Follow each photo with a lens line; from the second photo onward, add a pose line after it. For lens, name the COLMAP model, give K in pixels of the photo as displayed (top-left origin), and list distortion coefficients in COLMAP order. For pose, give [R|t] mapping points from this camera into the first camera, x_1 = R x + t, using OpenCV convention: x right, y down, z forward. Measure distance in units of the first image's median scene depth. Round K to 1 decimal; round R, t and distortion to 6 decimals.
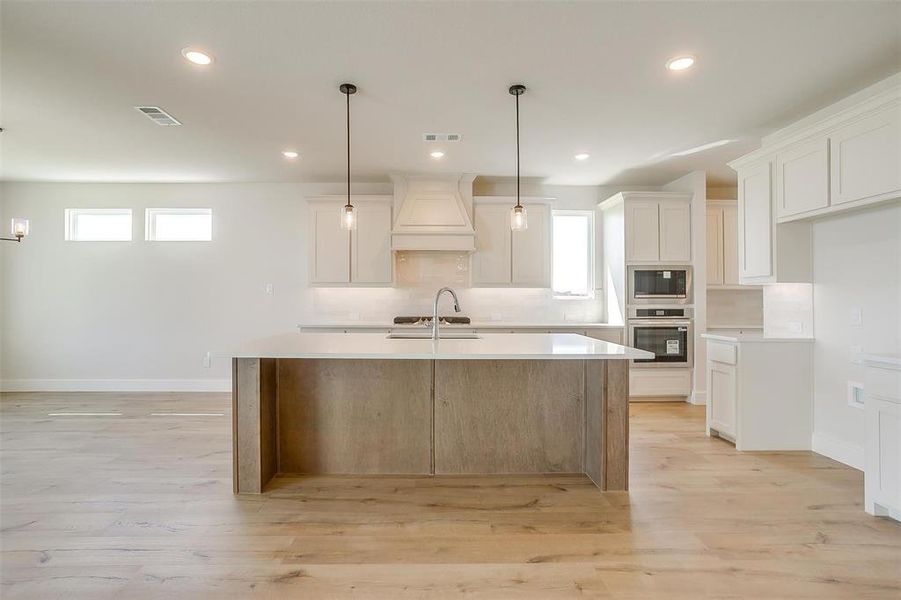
lens RADIAL K [[434.8, 0, 435.2], [0, 434.8, 296.7], [0, 0, 1]] dist [-0.035269, 0.000163]
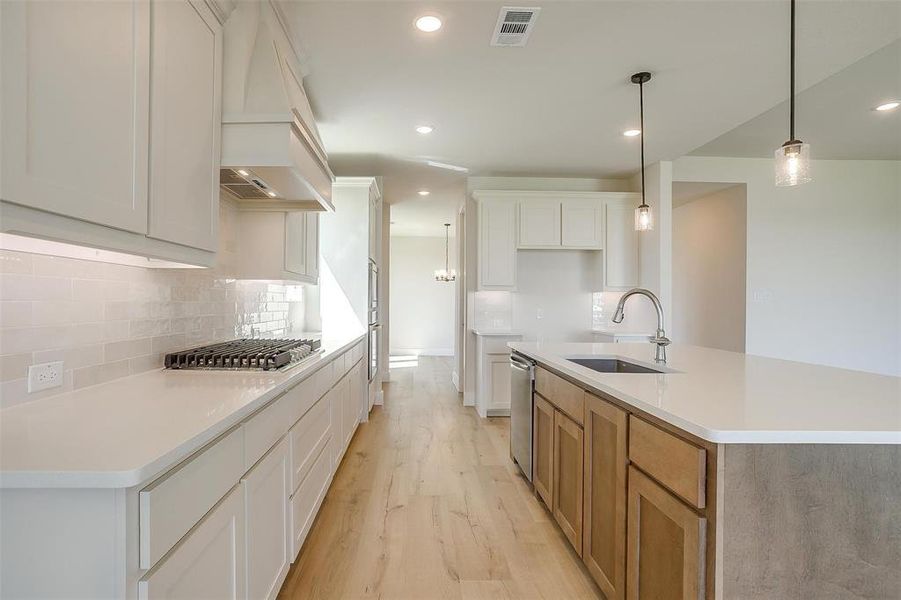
lens RADIAL K [[458.4, 0, 412.7], [0, 458.4, 303.3], [0, 0, 1]] dist [-0.065087, 0.022764]
pose [[0.019474, -0.004075, 0.999802, -0.480017], [-0.011550, 0.999924, 0.004301, 0.001981], [-0.999744, -0.011632, 0.019426, 0.909579]]
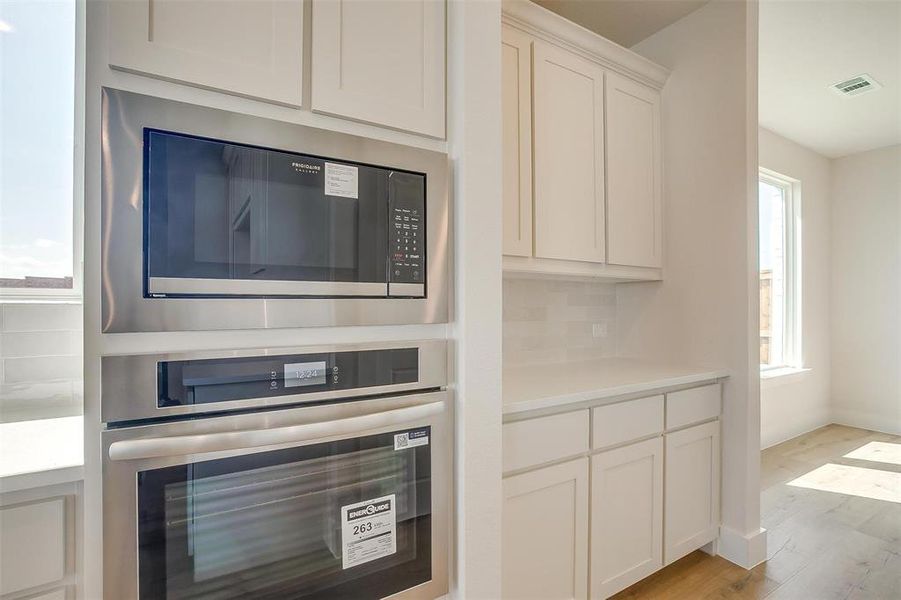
lens RADIAL K [[437.8, 0, 437.5], [0, 437.8, 304.8], [0, 0, 1]] dist [-0.058173, 0.027048]
pose [[0.868702, -0.000237, 0.495335, 0.483027], [-0.004239, 0.999960, 0.007913, 0.004925], [-0.495317, -0.008974, 0.868666, 0.811567]]
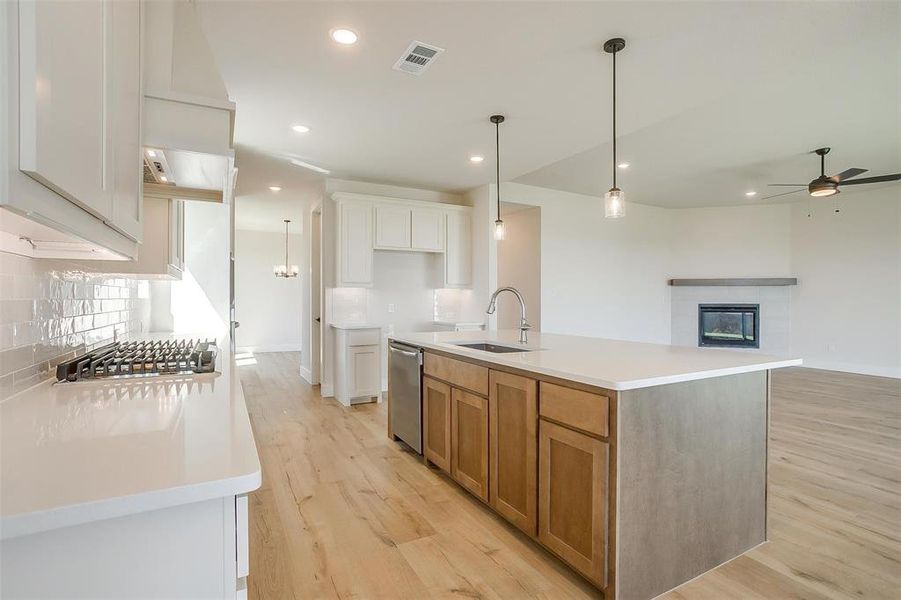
lens RADIAL K [[434.1, 0, 450.5], [0, 434.1, 300.0], [0, 0, 1]] dist [-0.058393, 0.000157]
pose [[-0.463428, -0.005797, 0.886115, -0.482962], [-0.005893, 0.999977, 0.003460, 0.002004], [-0.886115, -0.003618, -0.463452, 1.022365]]
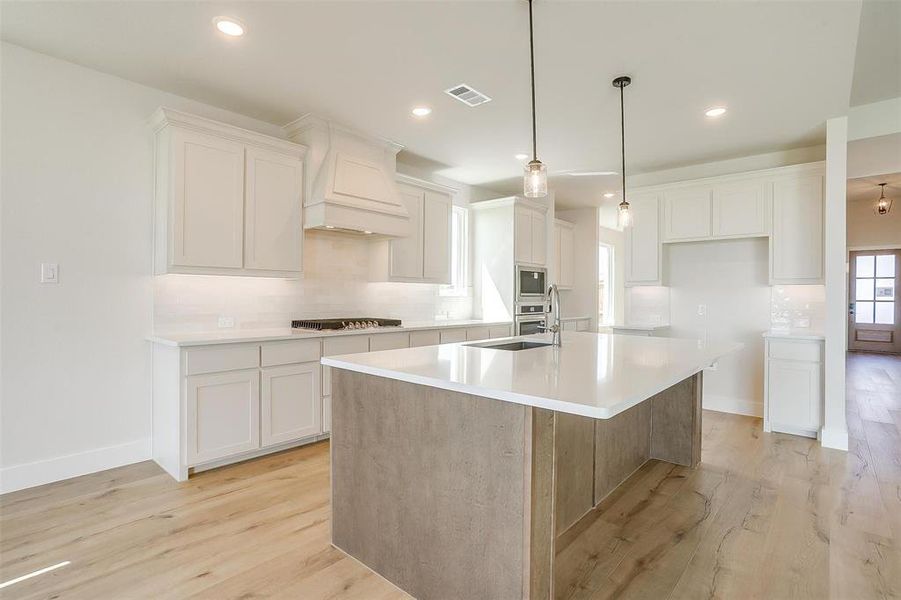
lens RADIAL K [[437.8, 0, 437.5], [0, 437.8, 304.8], [0, 0, 1]] dist [-0.058173, 0.027048]
pose [[0.690127, -0.010018, 0.723619, -0.490686], [-0.012808, 0.999578, 0.026053, -0.000534], [-0.723575, -0.027248, 0.689708, 0.391827]]
